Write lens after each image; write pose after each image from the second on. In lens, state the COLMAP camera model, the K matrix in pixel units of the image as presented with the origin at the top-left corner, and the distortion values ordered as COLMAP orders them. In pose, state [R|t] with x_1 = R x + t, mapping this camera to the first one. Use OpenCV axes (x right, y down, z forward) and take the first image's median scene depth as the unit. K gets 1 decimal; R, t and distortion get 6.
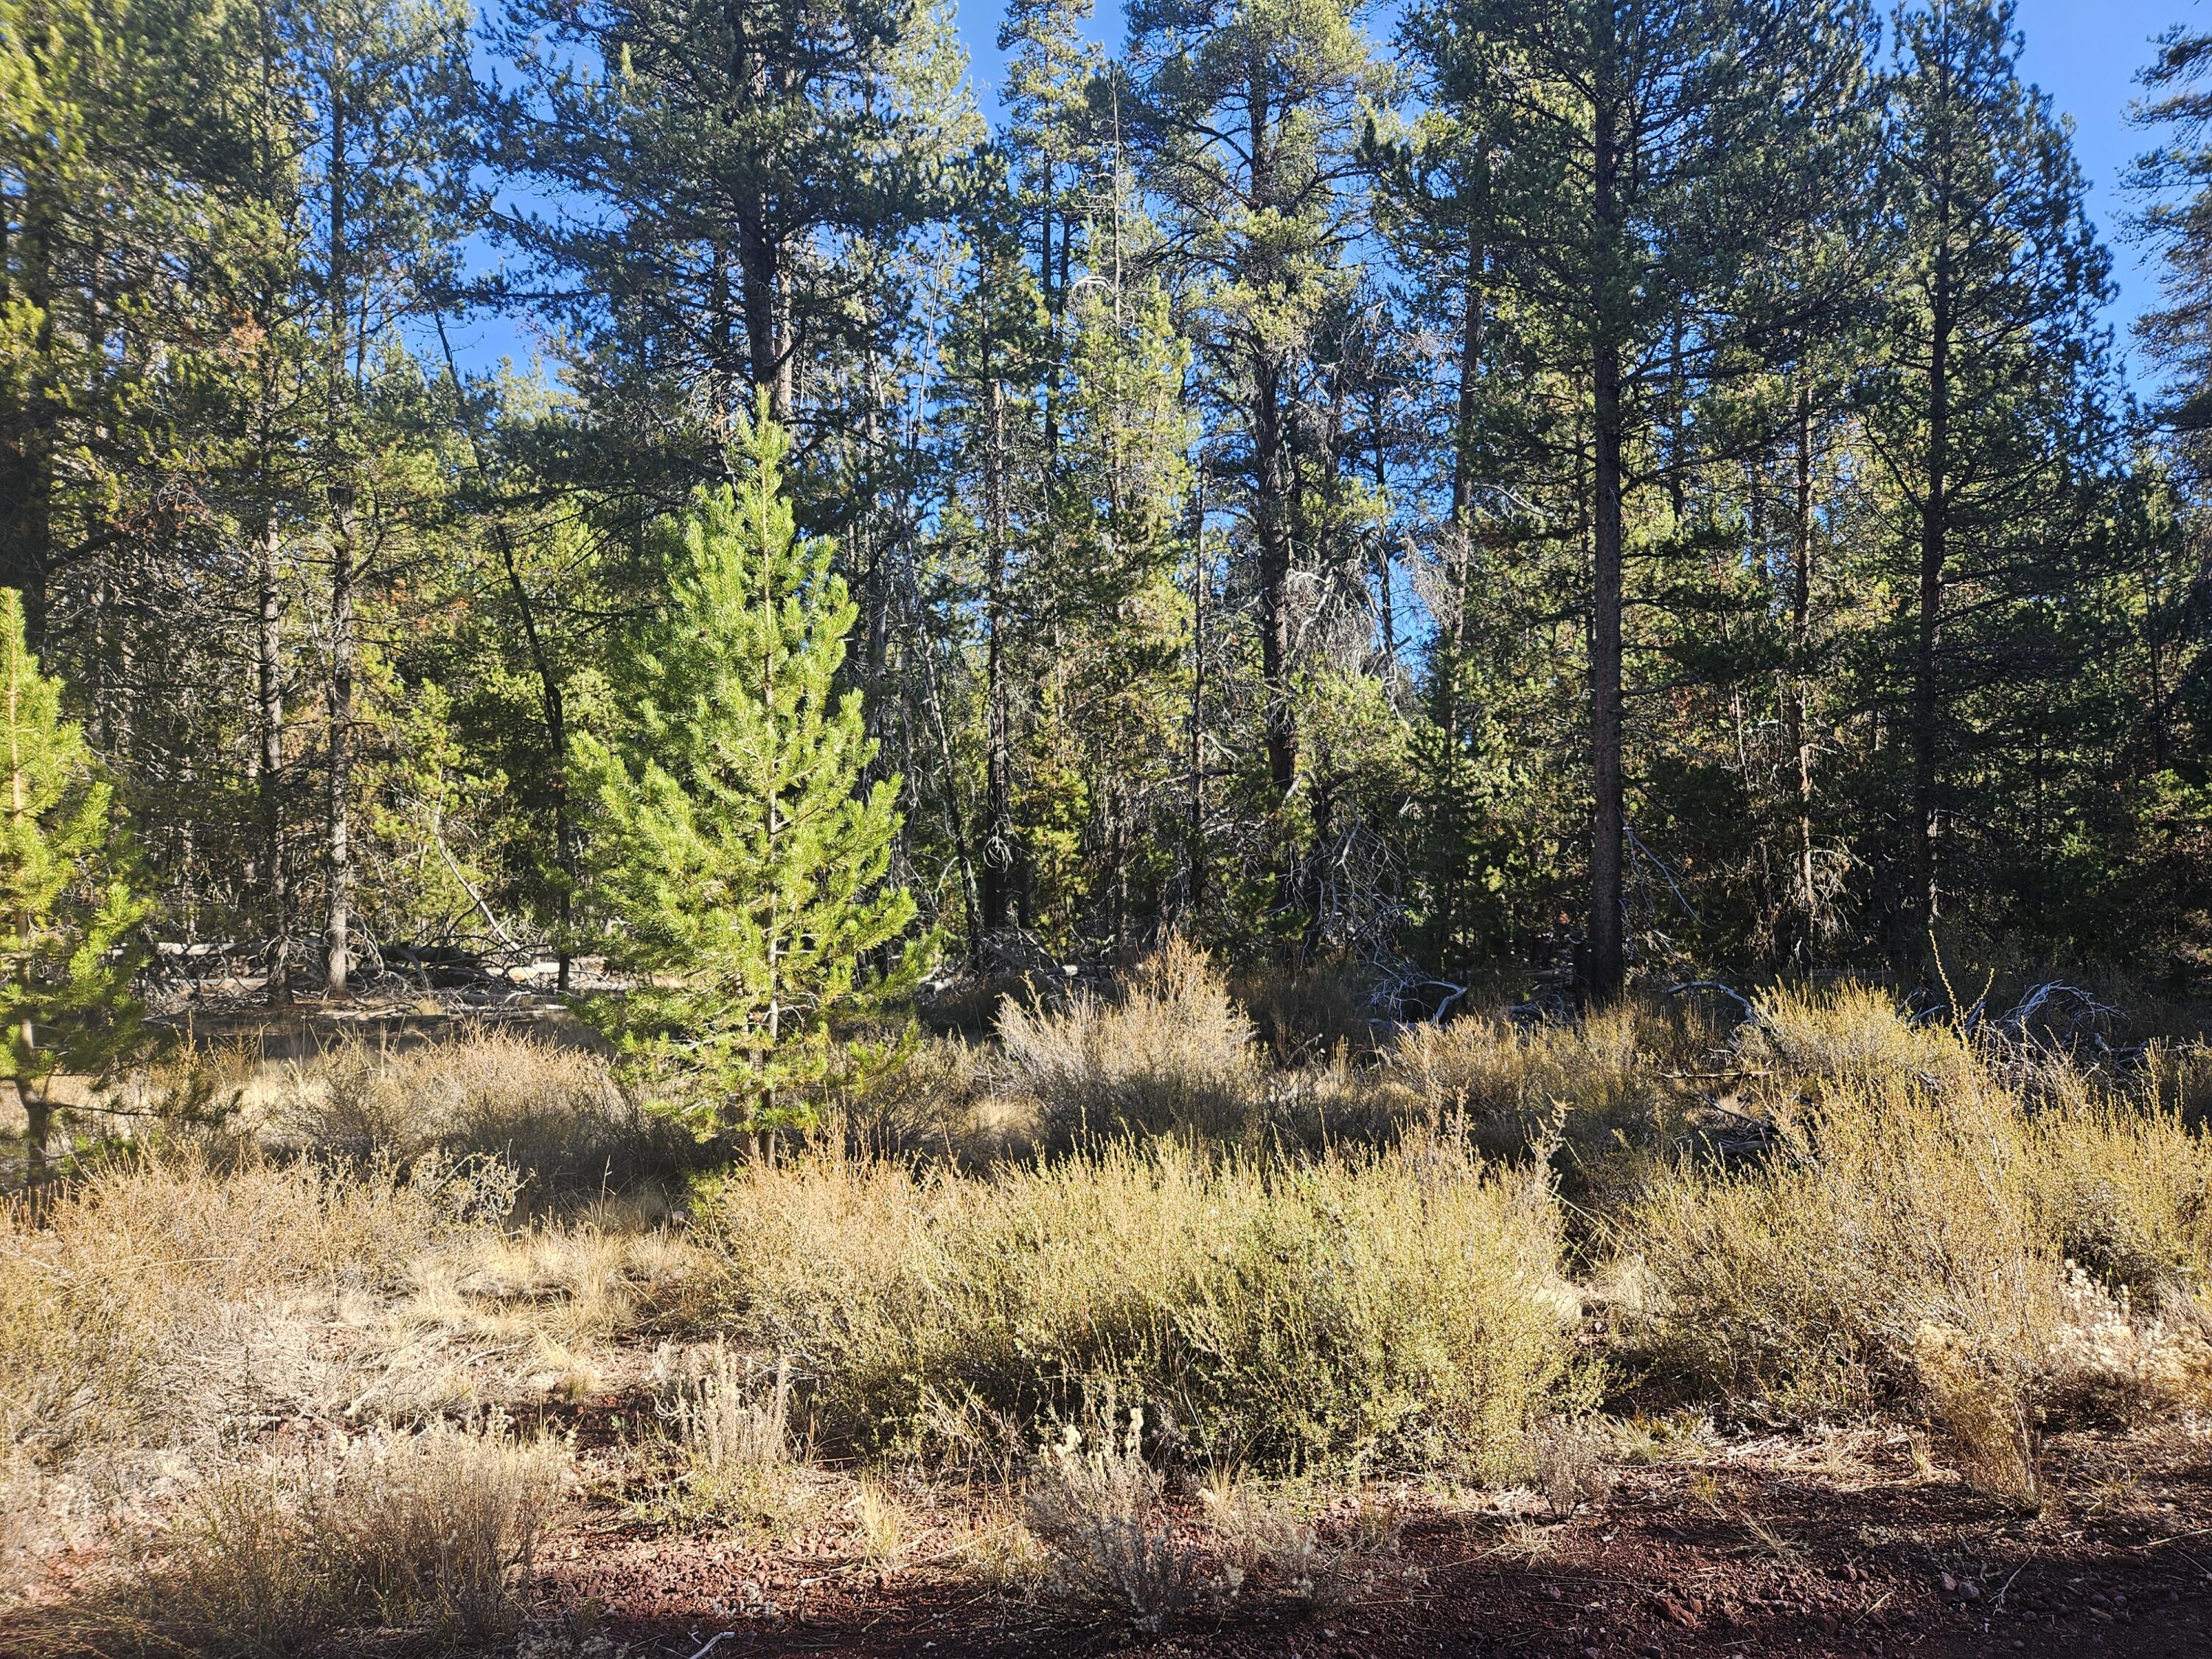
lens RADIAL K [[1495.1, 0, 1112.1], [0, 1495.1, 870.7], [0, 0, 1]] dist [0.064184, -0.050781]
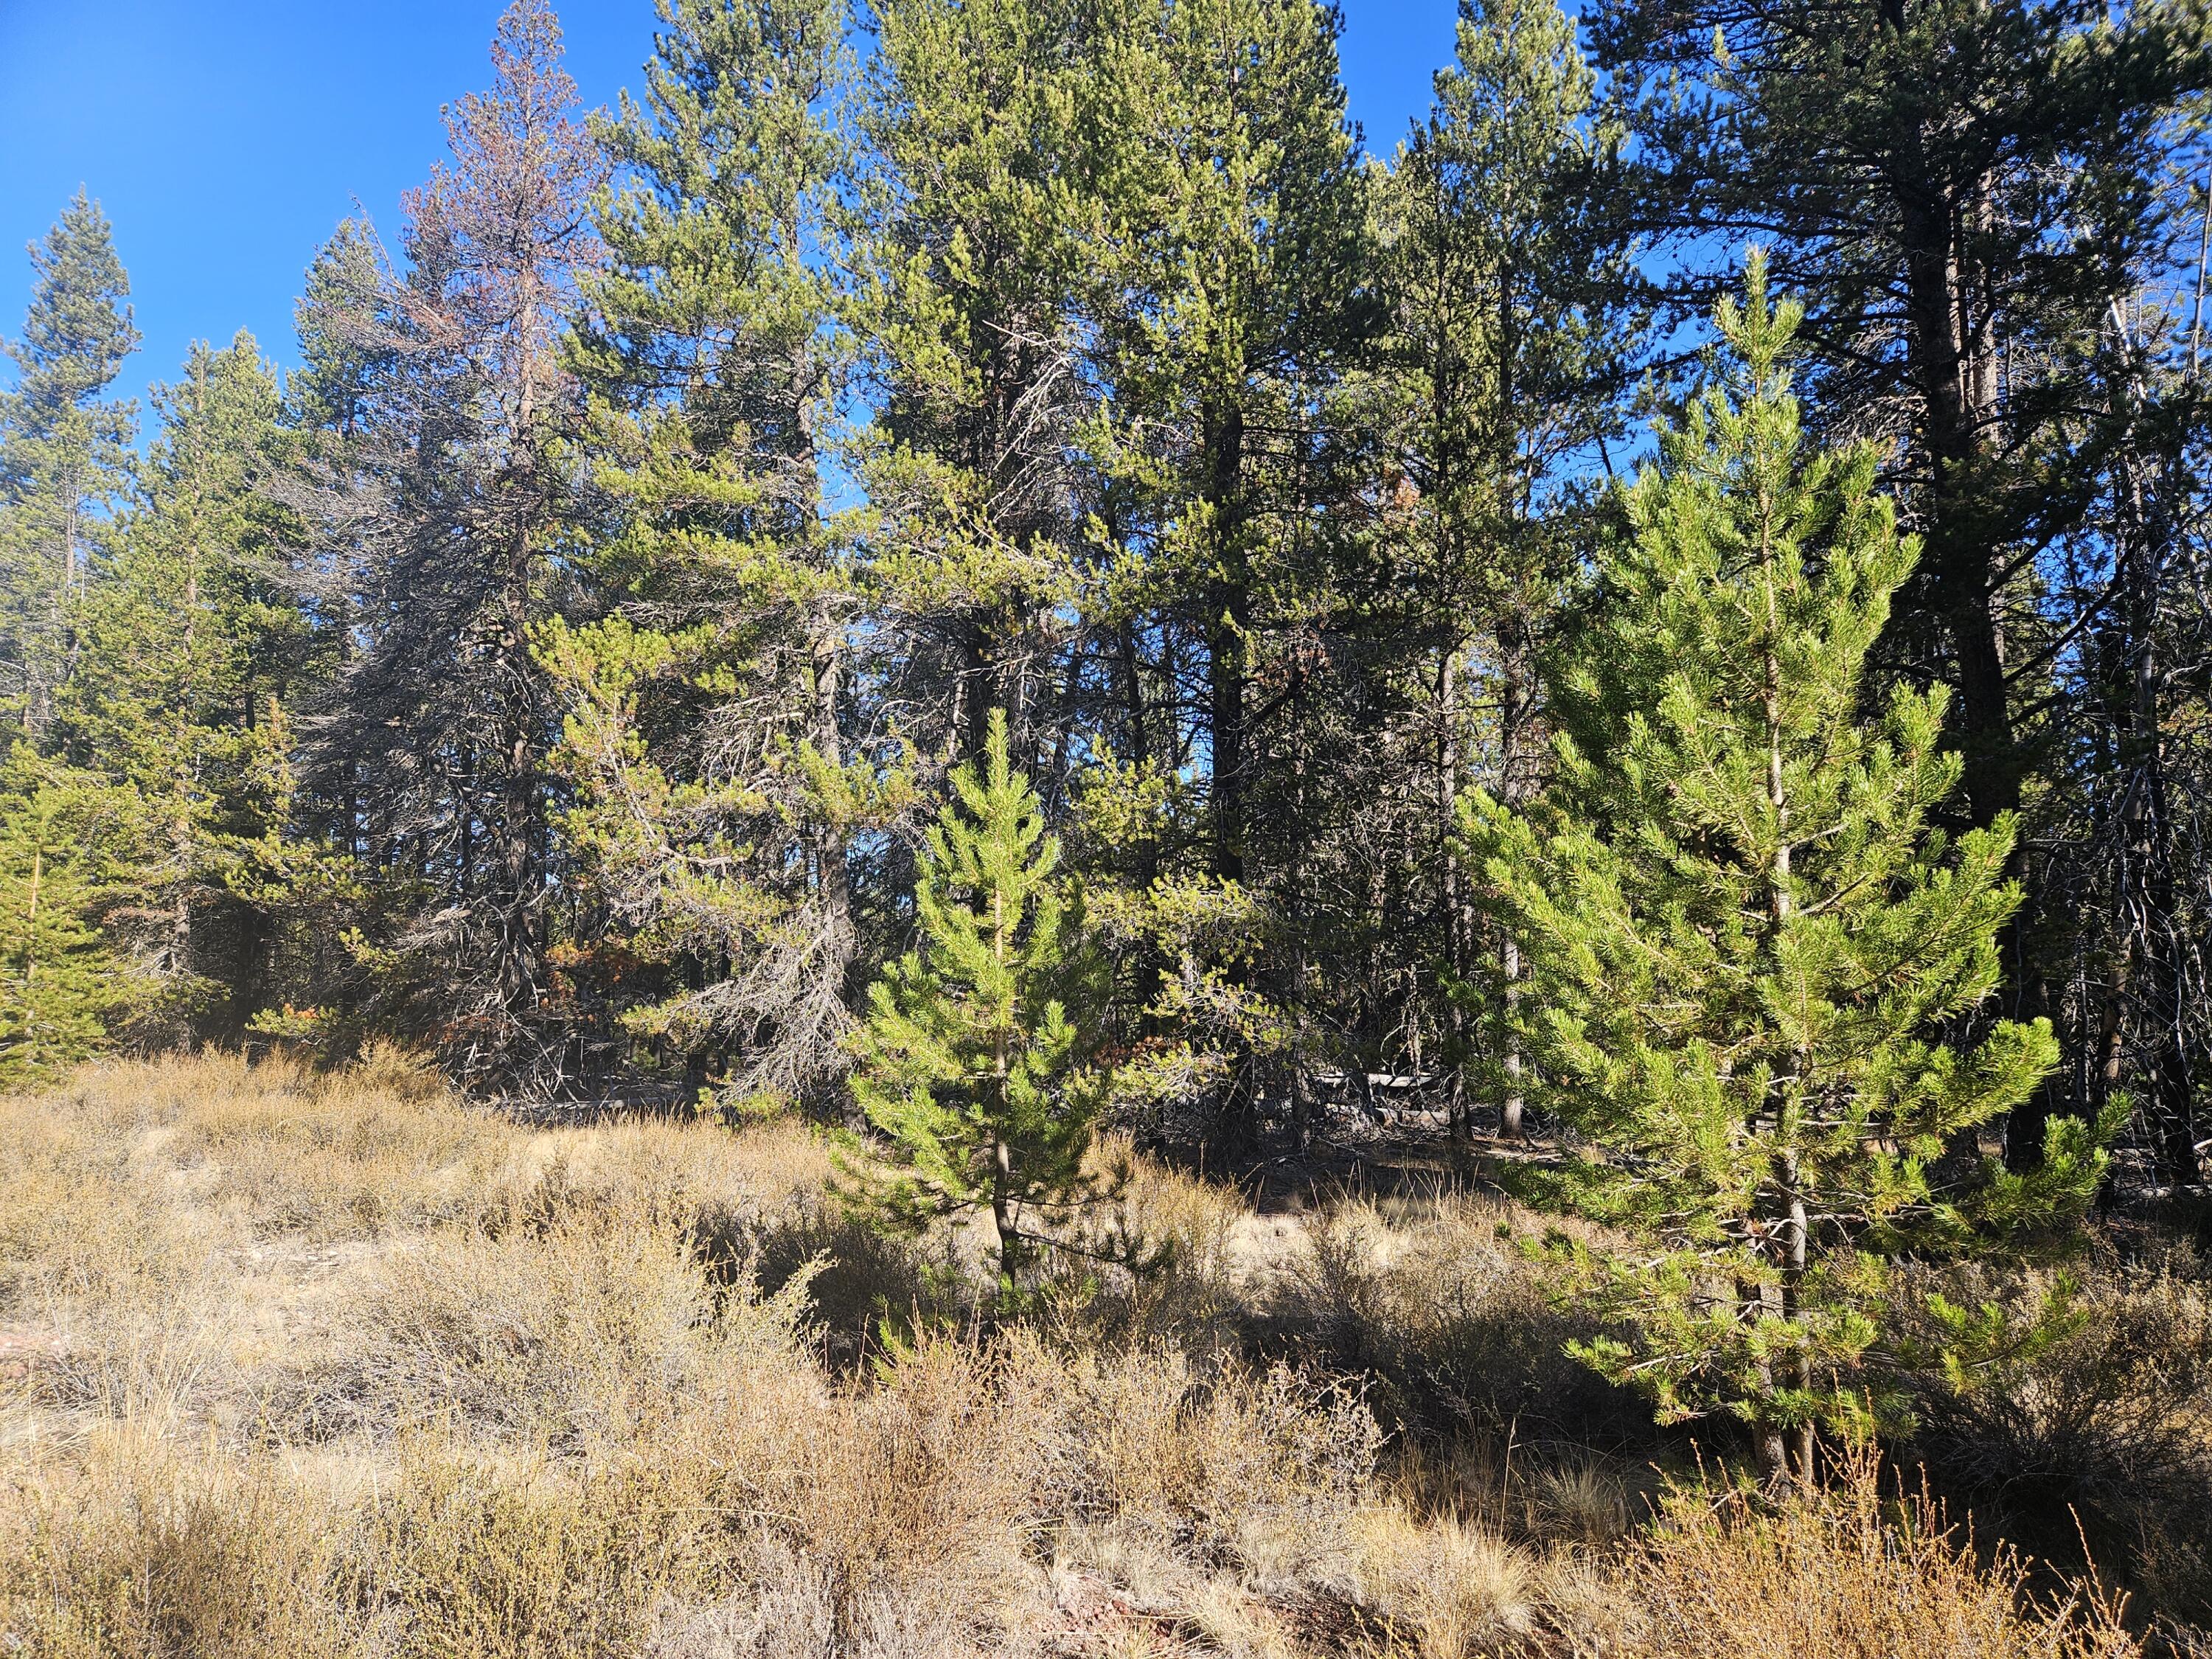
lens RADIAL K [[1495.1, 0, 1087.8], [0, 1495.1, 852.1], [0, 0, 1]] dist [0.064184, -0.050781]
pose [[0.697971, -0.067254, -0.712961, 0.020030], [-0.009836, 0.994586, -0.103449, 0.012077], [0.716058, 0.079218, 0.693531, 0.360503]]
